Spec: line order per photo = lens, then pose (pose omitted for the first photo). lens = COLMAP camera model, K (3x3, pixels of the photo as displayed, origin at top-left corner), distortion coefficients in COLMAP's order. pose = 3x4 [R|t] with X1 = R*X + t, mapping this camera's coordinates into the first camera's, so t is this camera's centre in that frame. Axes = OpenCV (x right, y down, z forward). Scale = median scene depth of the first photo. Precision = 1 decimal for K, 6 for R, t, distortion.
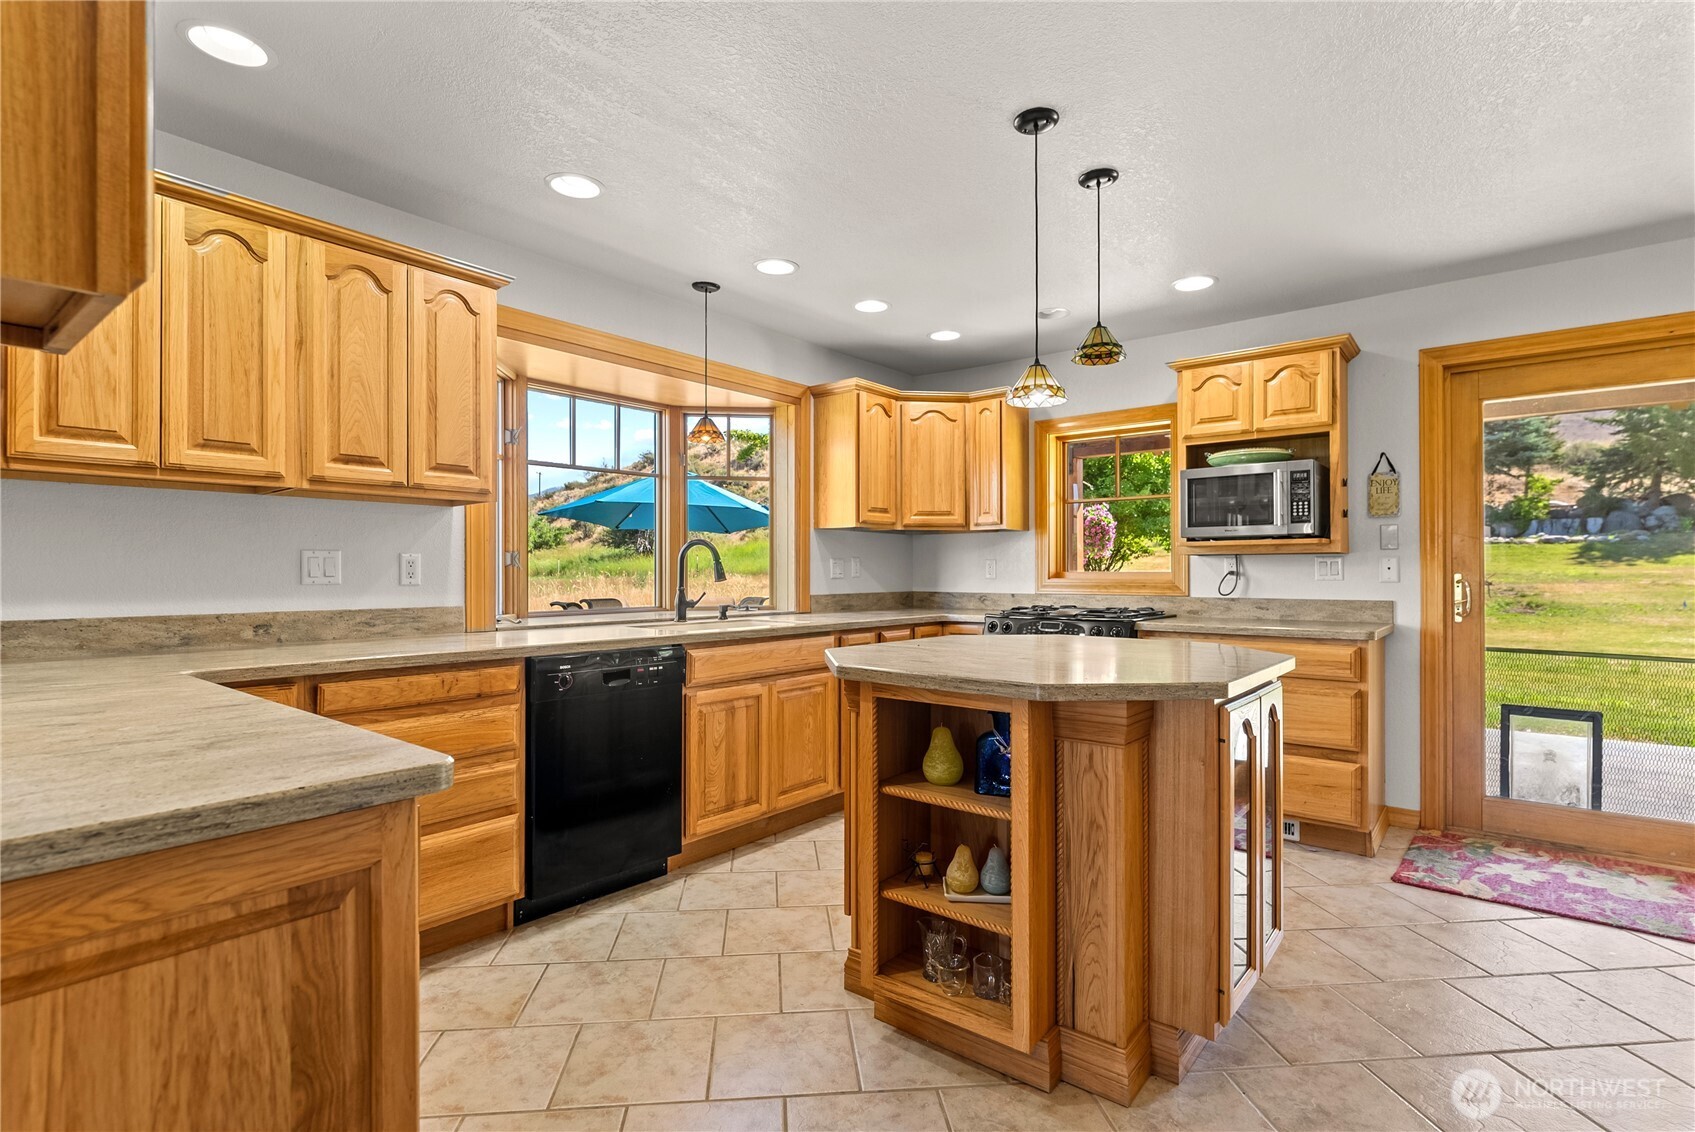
lens RADIAL K [[813.2, 0, 847.5], [0, 813.2, 566.0], [0, 0, 1]] dist [0.001082, 0.000085]
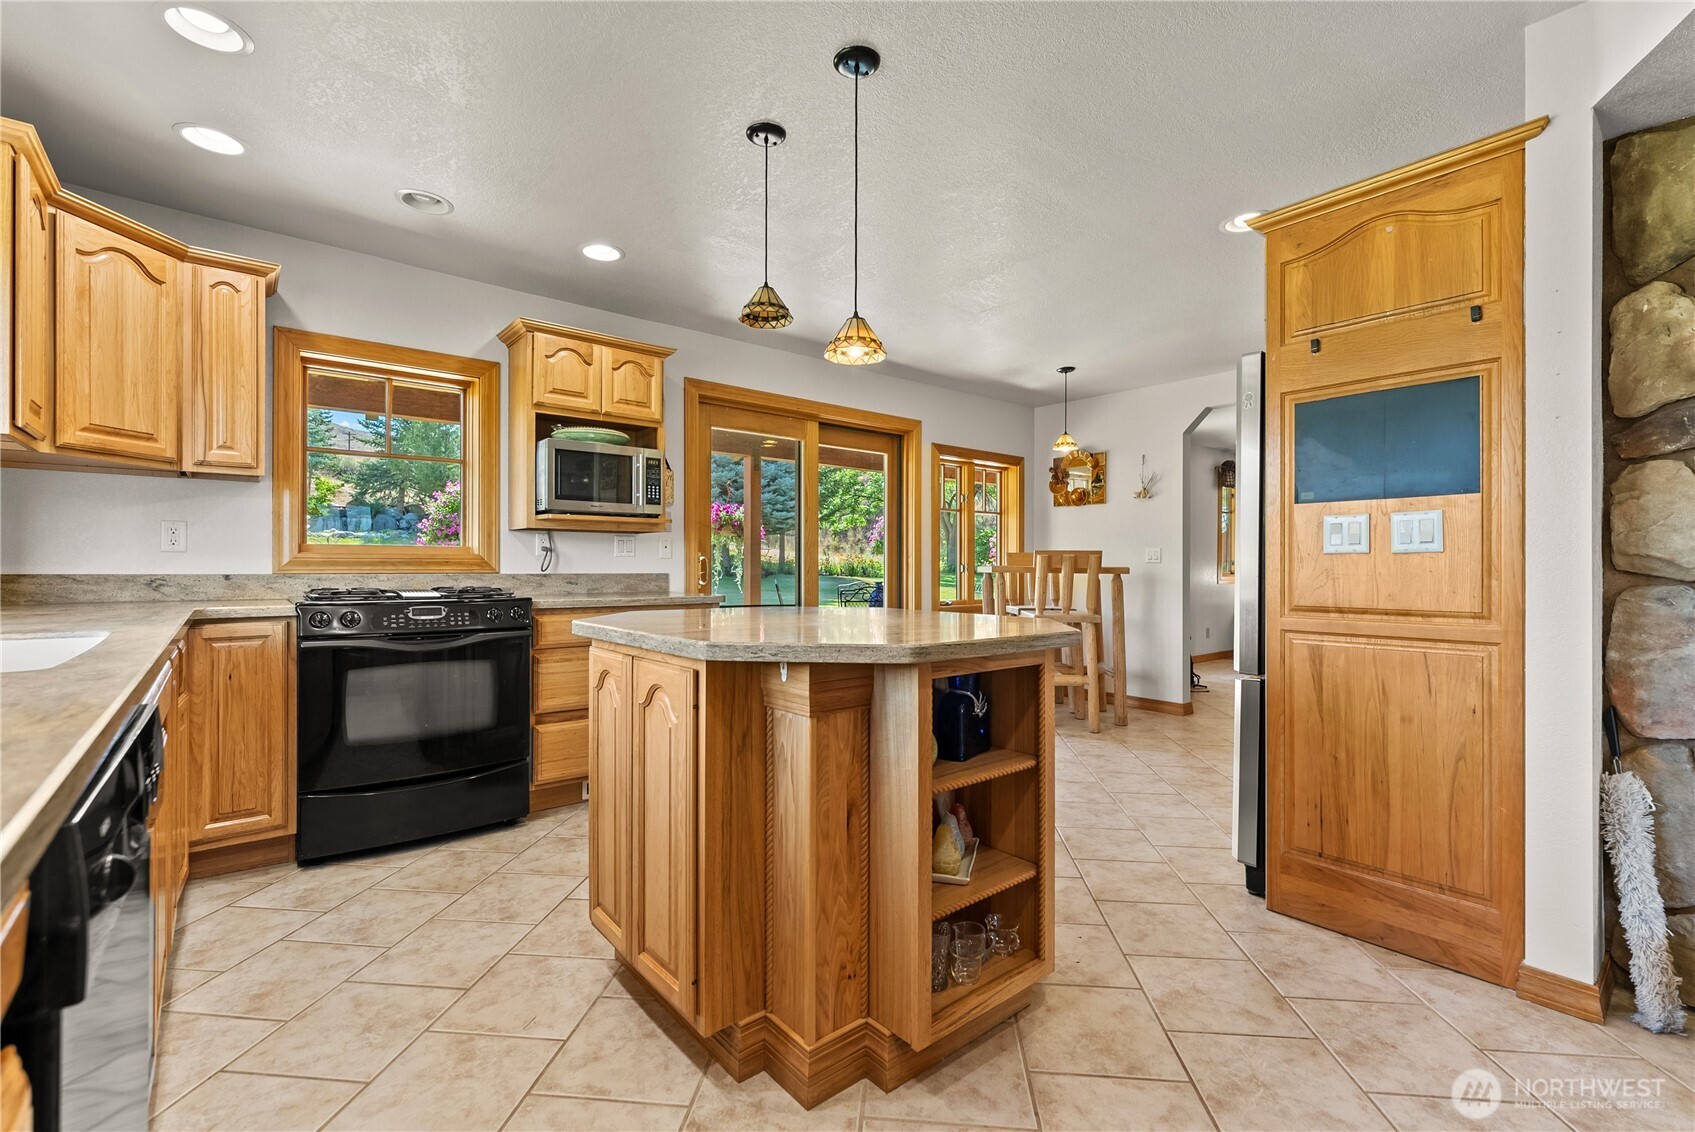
lens RADIAL K [[735.1, 0, 847.5], [0, 735.1, 566.0], [0, 0, 1]] dist [-0.000641, 0.000046]
pose [[0.187376, 0.000468, 0.982288, -0.341312], [-0.011298, 0.999935, 0.001678, 0.023931], [-0.982223, -0.011413, 0.187369, 0.464984]]
